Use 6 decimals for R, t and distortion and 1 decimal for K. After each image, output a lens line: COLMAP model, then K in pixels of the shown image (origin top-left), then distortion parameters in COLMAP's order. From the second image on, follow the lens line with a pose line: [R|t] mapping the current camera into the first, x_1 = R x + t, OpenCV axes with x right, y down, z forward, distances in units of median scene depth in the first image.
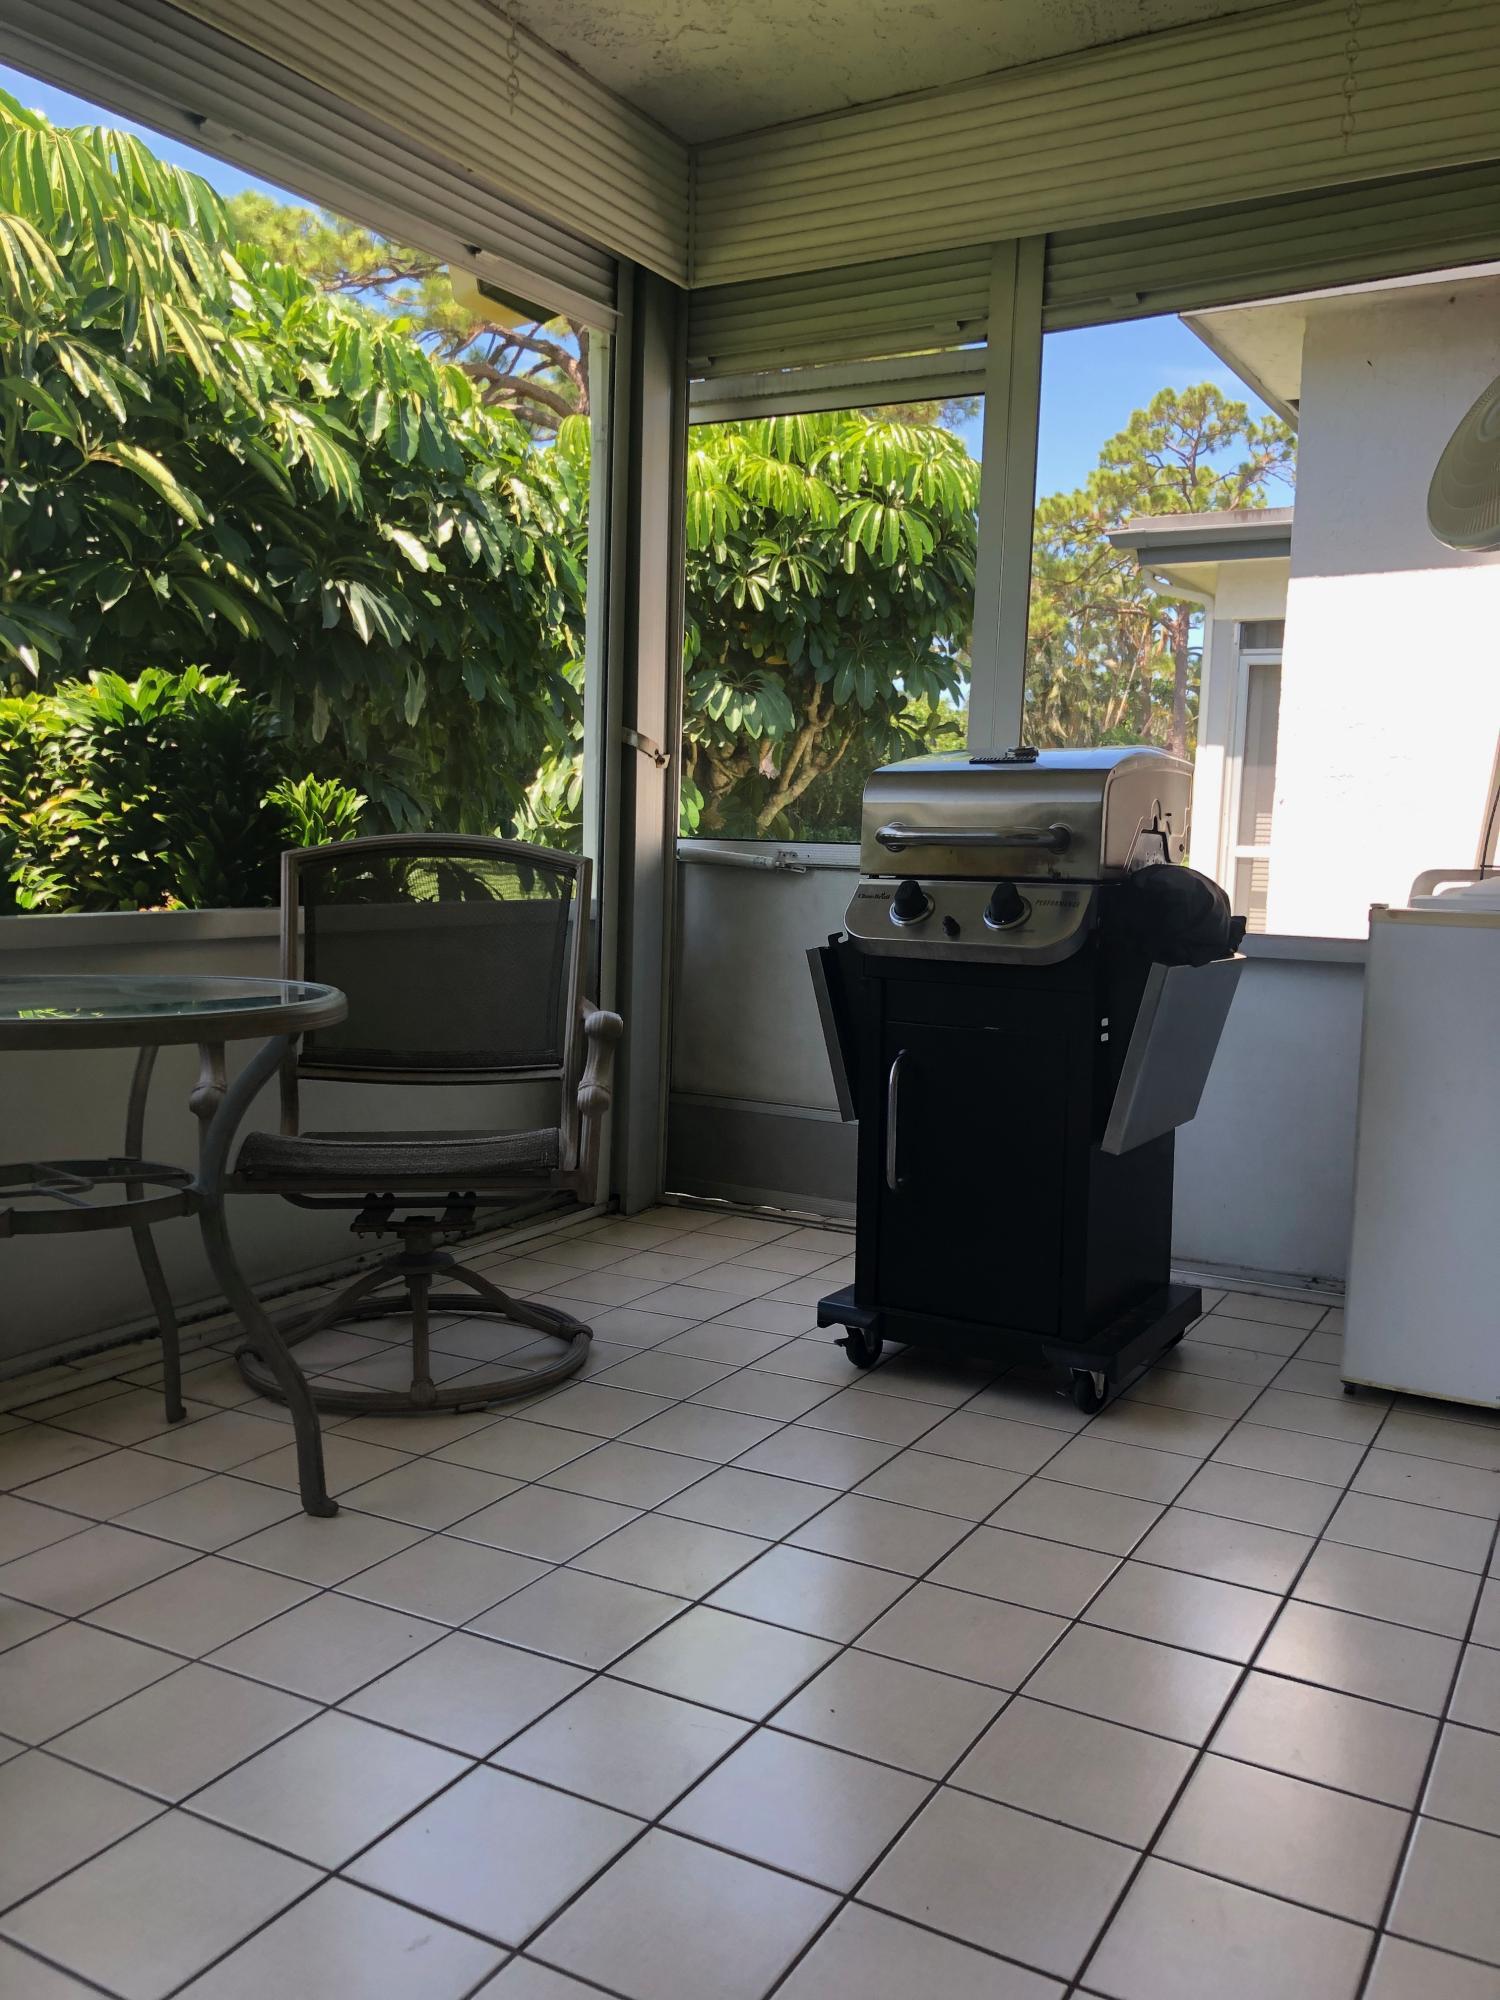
lens RADIAL K [[1649.7, 0, 750.8], [0, 1649.7, 989.1], [0, 0, 1]] dist [0.026485, -0.004723]
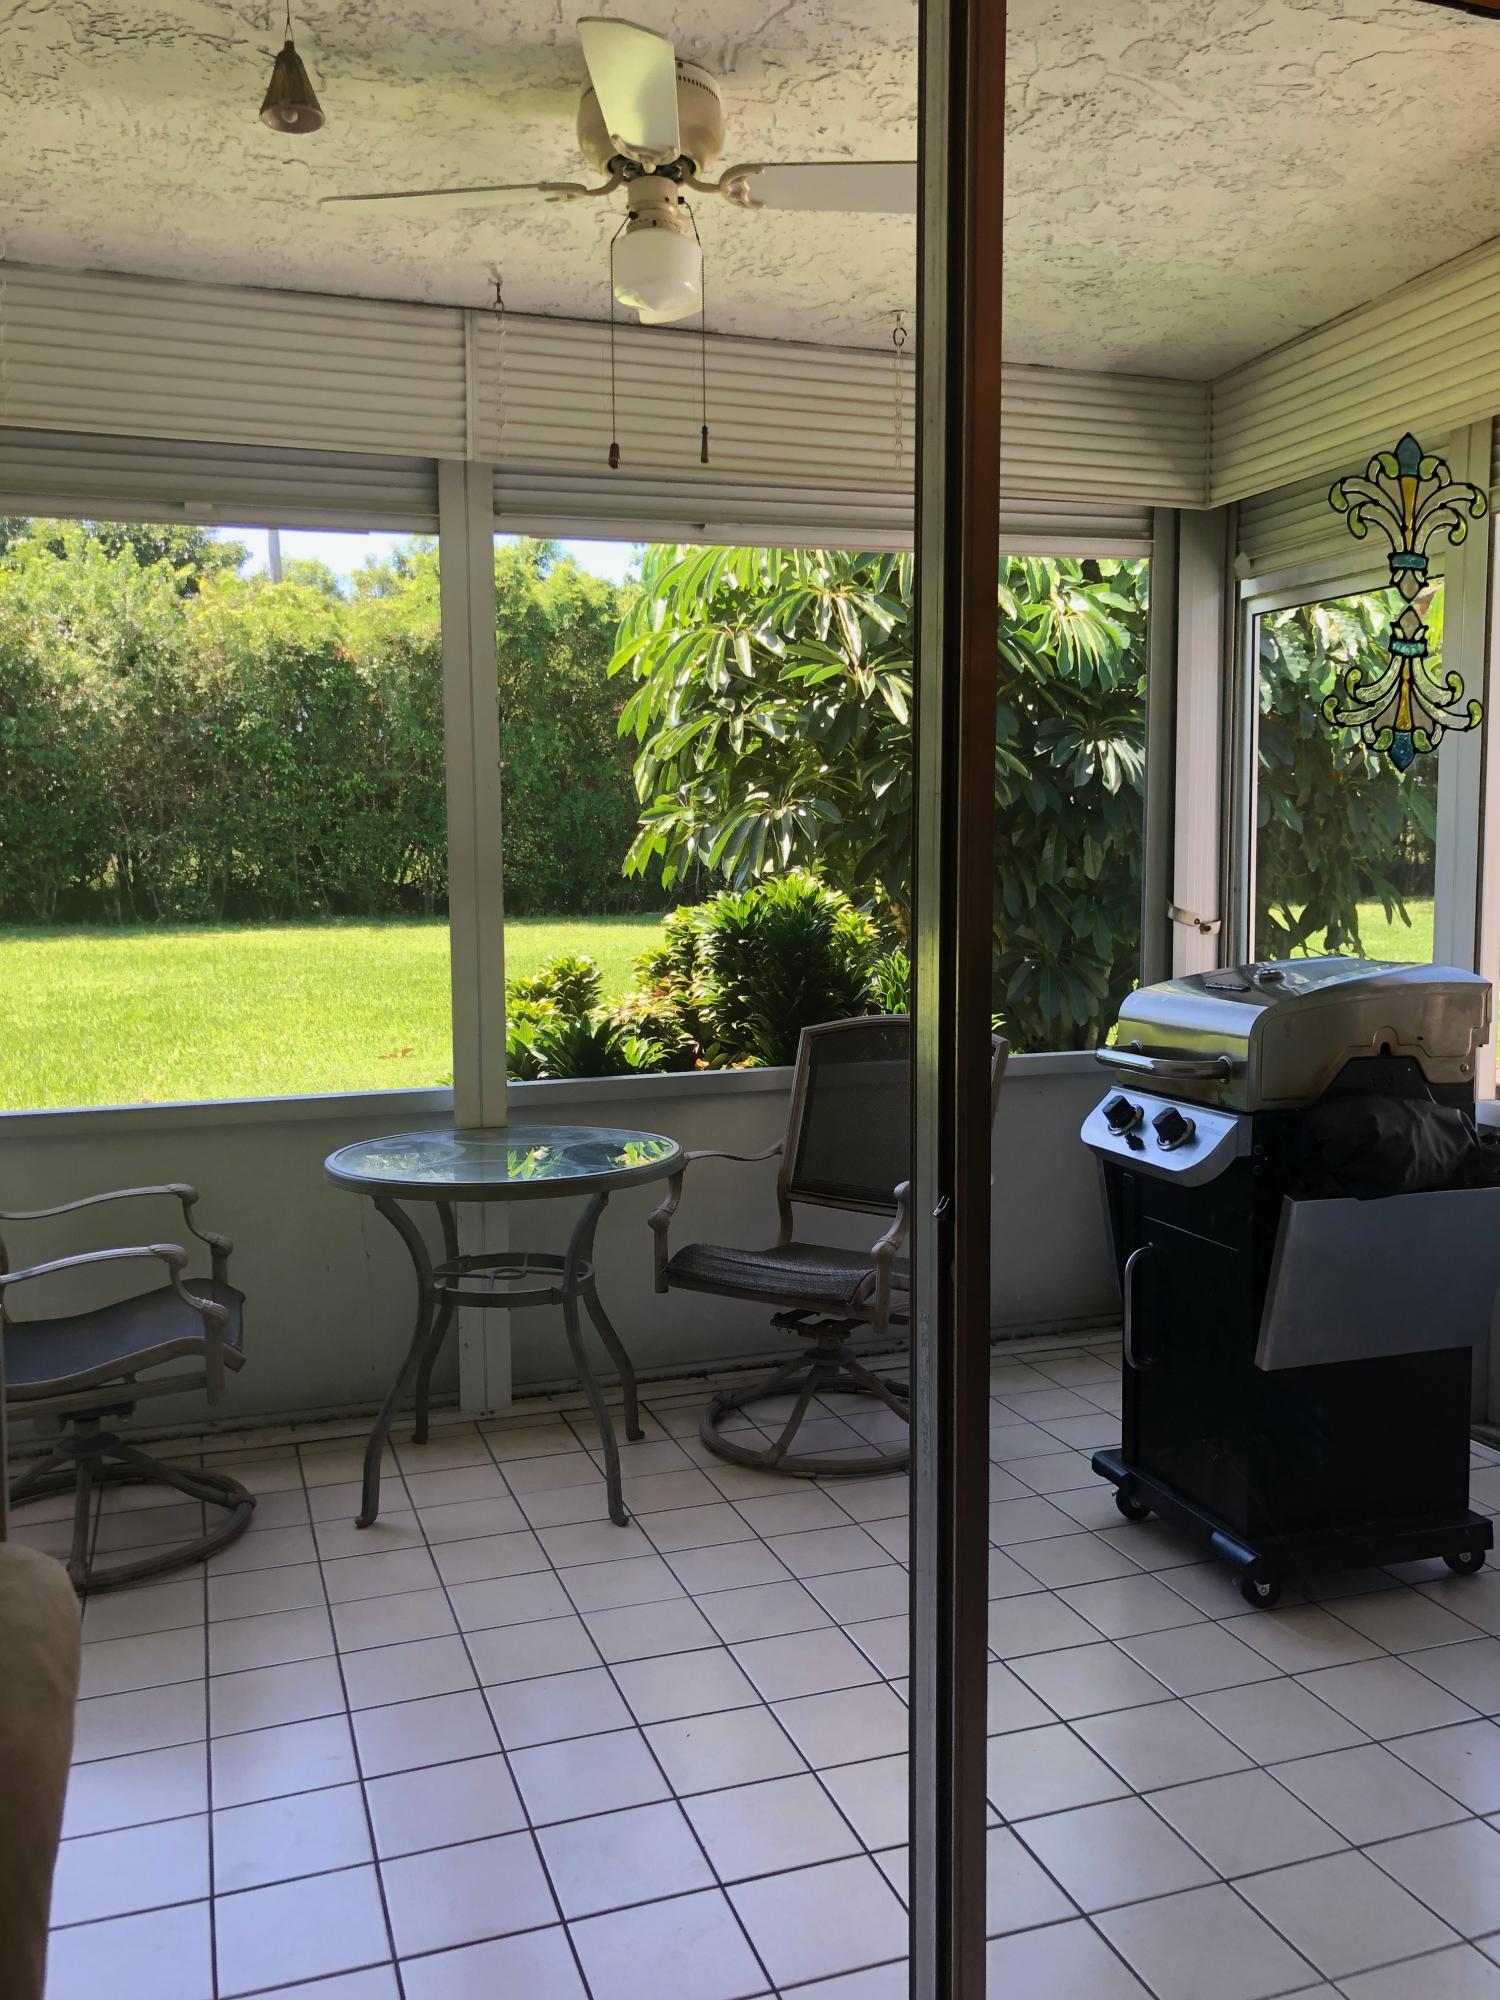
lens RADIAL K [[1637.6, 0, 774.0], [0, 1637.6, 1003.0], [0, 0, 1]] dist [0.006206, -0.000527]
pose [[0.756460, 0.029584, -0.653371, 0.537545], [-0.032565, 0.999441, 0.007550, -0.108228], [0.653229, 0.015565, 0.757000, -0.006814]]
